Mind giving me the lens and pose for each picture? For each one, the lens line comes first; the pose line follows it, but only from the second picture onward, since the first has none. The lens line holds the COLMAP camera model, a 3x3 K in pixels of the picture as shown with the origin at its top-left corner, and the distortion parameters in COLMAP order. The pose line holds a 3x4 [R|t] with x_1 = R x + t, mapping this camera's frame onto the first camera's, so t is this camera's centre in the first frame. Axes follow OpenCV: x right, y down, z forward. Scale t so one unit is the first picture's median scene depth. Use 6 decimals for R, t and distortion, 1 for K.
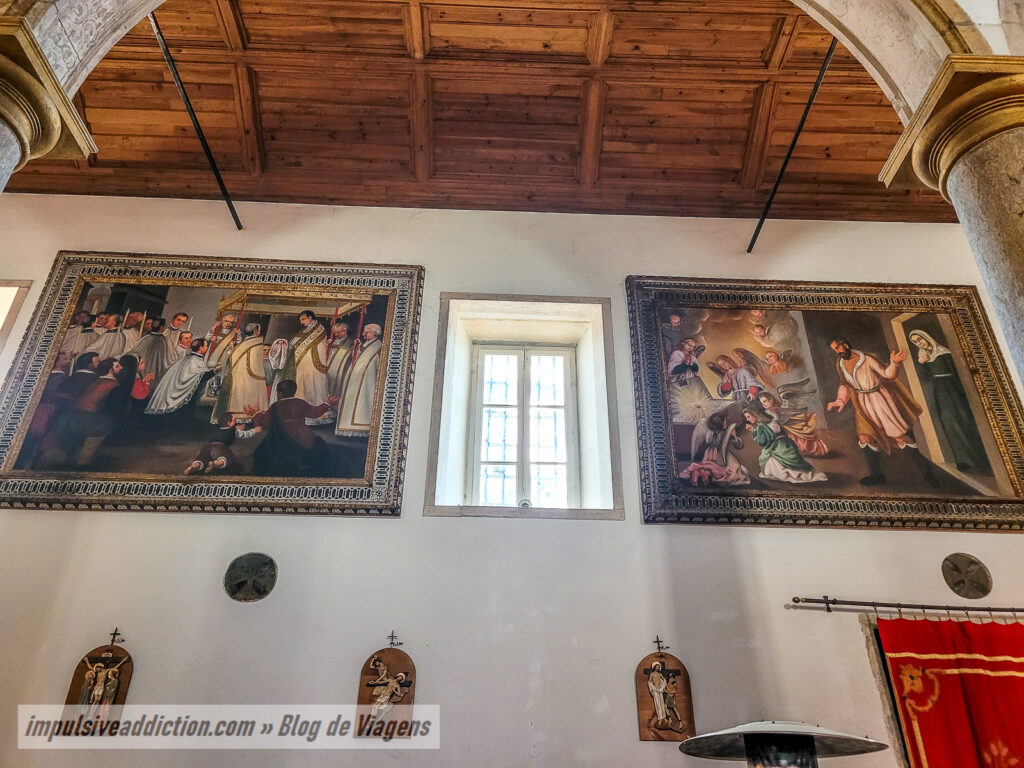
lens RADIAL K [[770.0, 0, 522.0], [0, 770.0, 398.0], [0, 0, 1]] dist [0.063080, -0.055266]
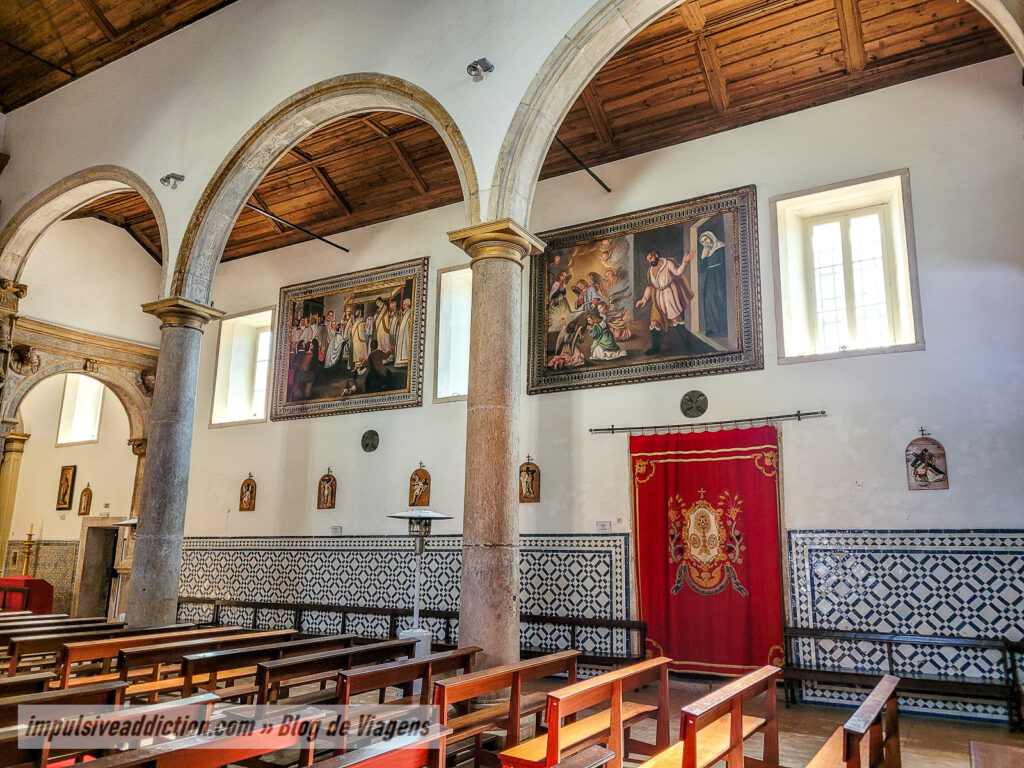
lens RADIAL K [[770.0, 0, 522.0], [0, 770.0, 398.0], [0, 0, 1]] dist [0.063080, -0.055266]
pose [[0.847035, -0.103728, -0.521318, 1.012655], [0.272406, 0.926897, 0.258178, -0.287643], [0.456428, -0.360696, 0.813371, -0.476583]]
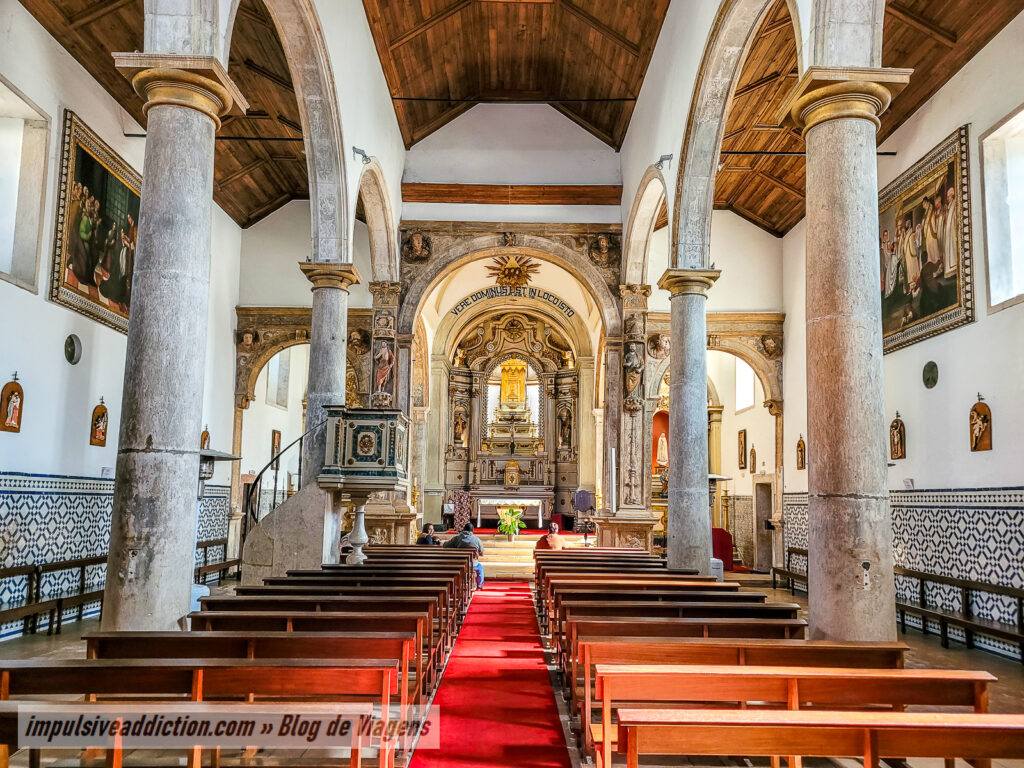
lens RADIAL K [[770.0, 0, 522.0], [0, 770.0, 398.0], [0, 0, 1]] dist [0.063080, -0.055266]
pose [[-0.016421, -0.138489, -0.990228, 1.252240], [0.499202, 0.856960, -0.128129, 0.028143], [0.866330, -0.496428, 0.055062, 0.036533]]
